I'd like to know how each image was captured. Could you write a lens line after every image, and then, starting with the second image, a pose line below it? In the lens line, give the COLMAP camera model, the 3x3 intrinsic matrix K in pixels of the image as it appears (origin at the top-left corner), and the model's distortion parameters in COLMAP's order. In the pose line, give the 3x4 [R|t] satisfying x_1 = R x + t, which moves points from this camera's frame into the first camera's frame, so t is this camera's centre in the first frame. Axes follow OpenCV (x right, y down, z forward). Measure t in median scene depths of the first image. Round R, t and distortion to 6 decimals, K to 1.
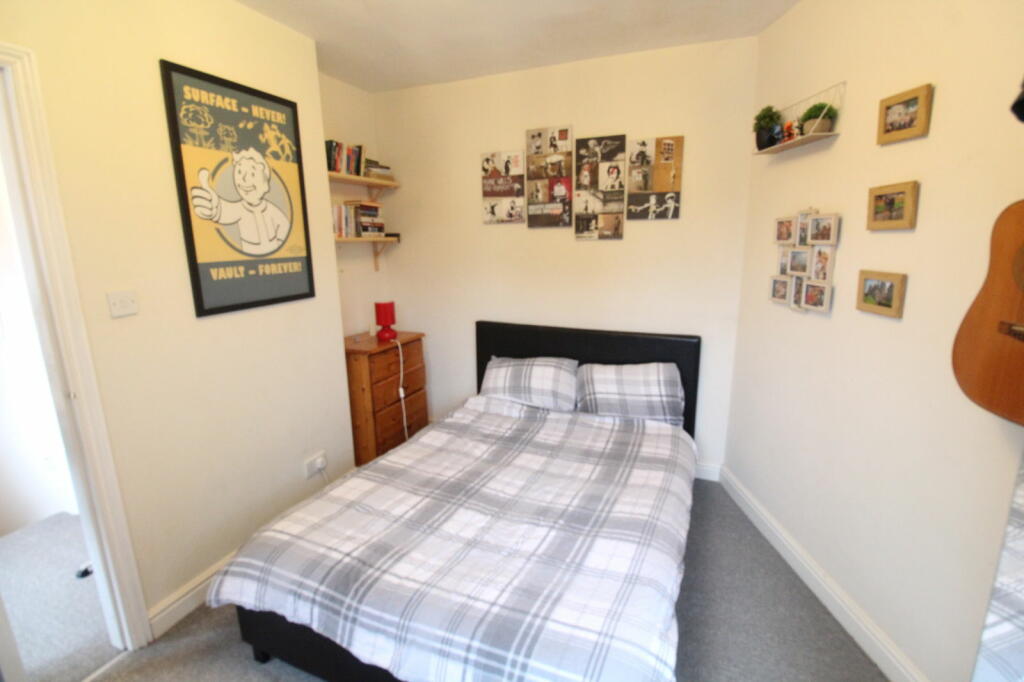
lens RADIAL K [[481.8, 0, 518.2], [0, 481.8, 339.3], [0, 0, 1]] dist [-0.000632, -0.000201]
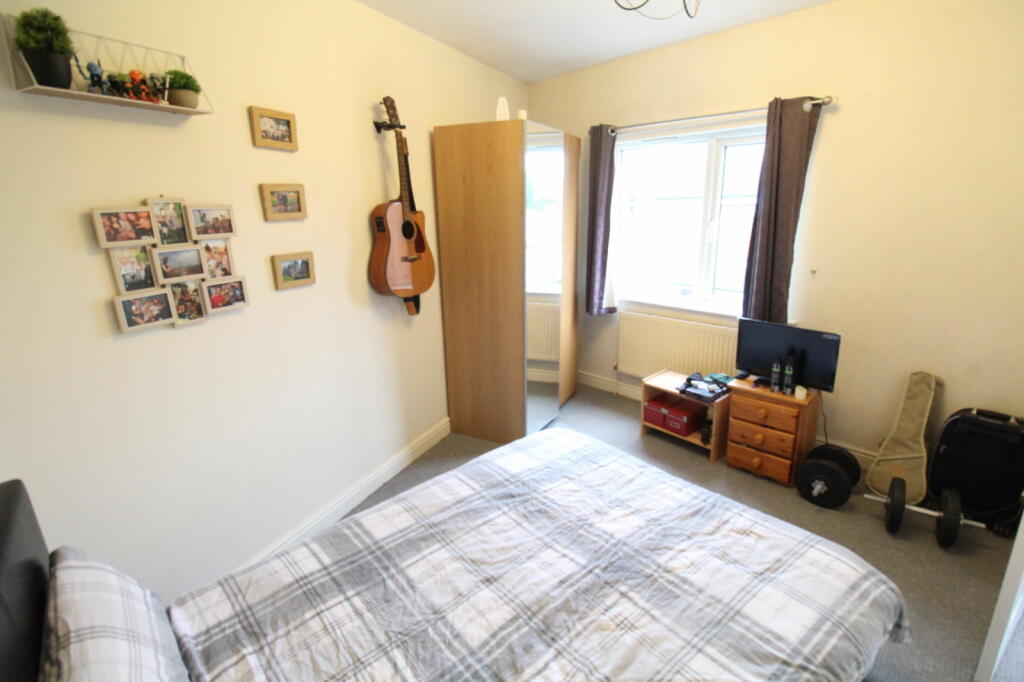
lens RADIAL K [[481.8, 0, 518.2], [0, 481.8, 339.3], [0, 0, 1]] dist [-0.000632, -0.000201]
pose [[-0.900371, -0.083348, 0.427066, -0.285777], [0.125267, 0.890281, 0.437846, -0.354036], [-0.416702, 0.447721, -0.791142, 1.566919]]
